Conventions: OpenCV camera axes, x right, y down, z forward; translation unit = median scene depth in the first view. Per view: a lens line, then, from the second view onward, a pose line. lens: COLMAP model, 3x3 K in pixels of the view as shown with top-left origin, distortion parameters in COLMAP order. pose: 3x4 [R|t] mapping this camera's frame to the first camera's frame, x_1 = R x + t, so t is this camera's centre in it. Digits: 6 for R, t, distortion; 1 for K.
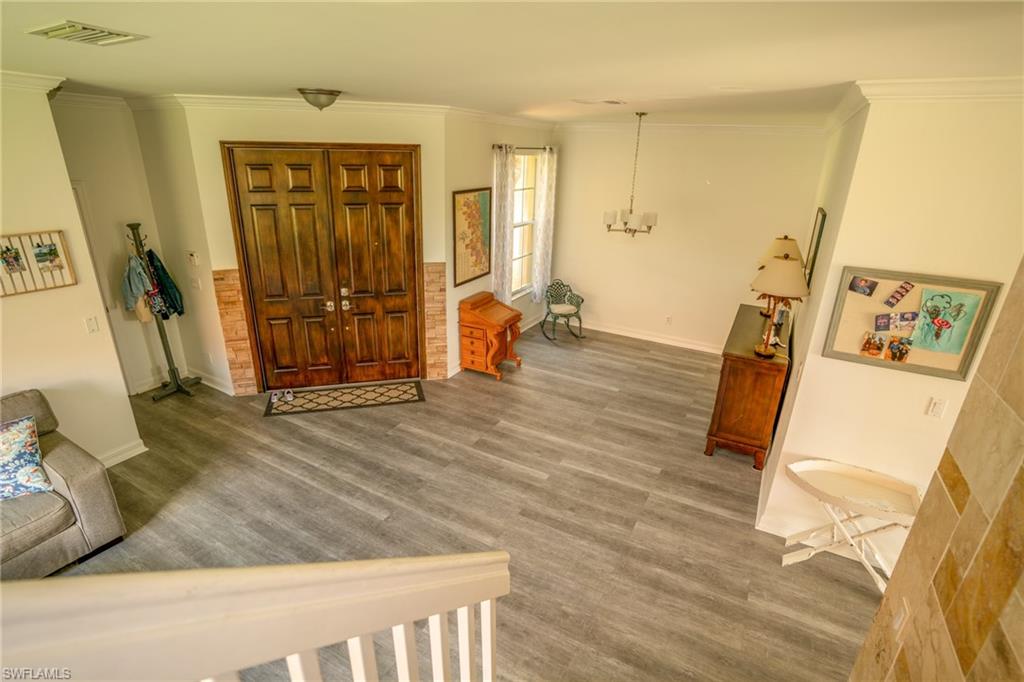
lens RADIAL K [[499.2, 0, 510.8], [0, 499.2, 341.9], [0, 0, 1]] dist [-0.063823, 0.025701]
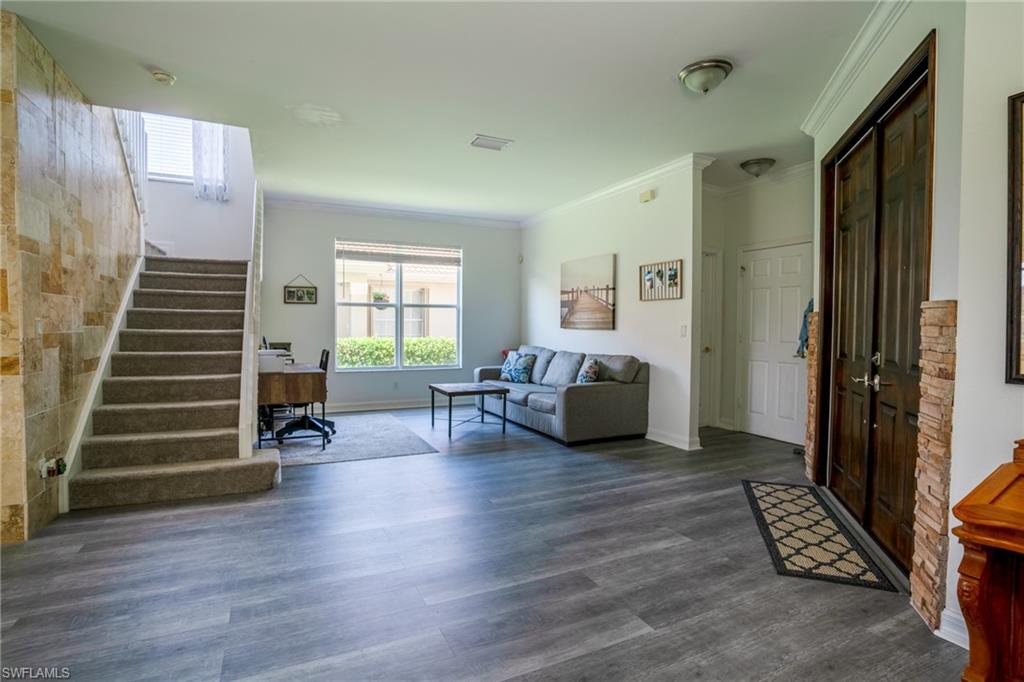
lens RADIAL K [[499.2, 0, 499.2], [0, 499.2, 333.9], [0, 0, 1]] dist [-0.063823, 0.025701]
pose [[-0.590545, -0.018643, -0.806789, 0.539534], [-0.312093, 0.927223, 0.207016, -0.158021], [0.744214, 0.374045, -0.553385, 1.449137]]
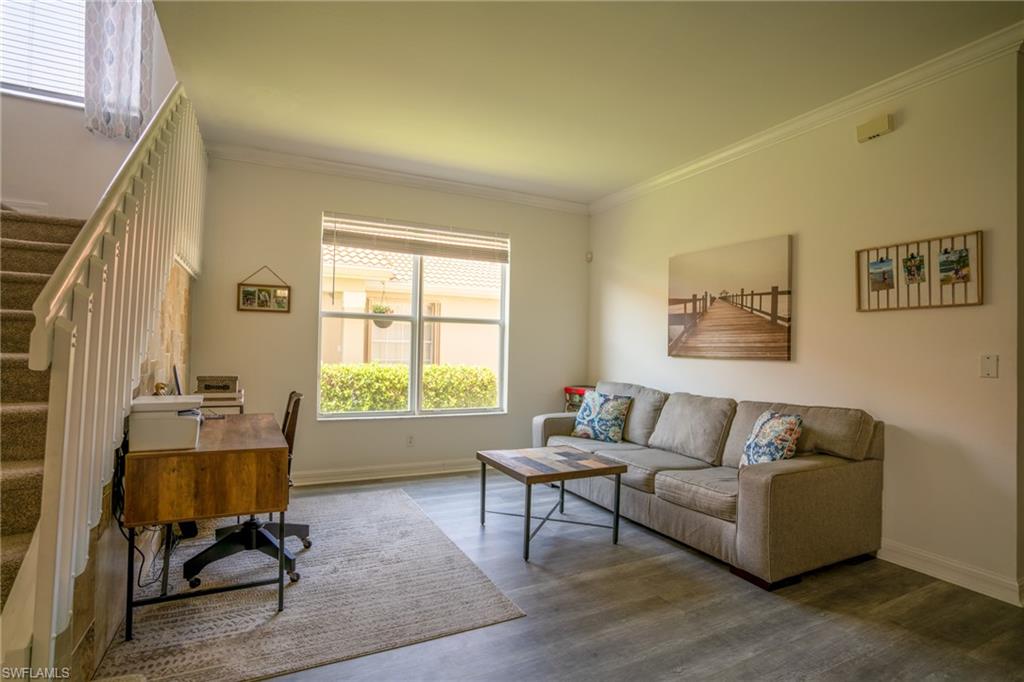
lens RADIAL K [[499.2, 0, 501.9], [0, 499.2, 340.1], [0, 0, 1]] dist [-0.063823, 0.025701]
pose [[-0.572817, -0.056335, -0.817745, 0.090864], [-0.328467, 0.929808, 0.166030, 0.046105], [0.750993, 0.363708, -0.551114, 0.888298]]
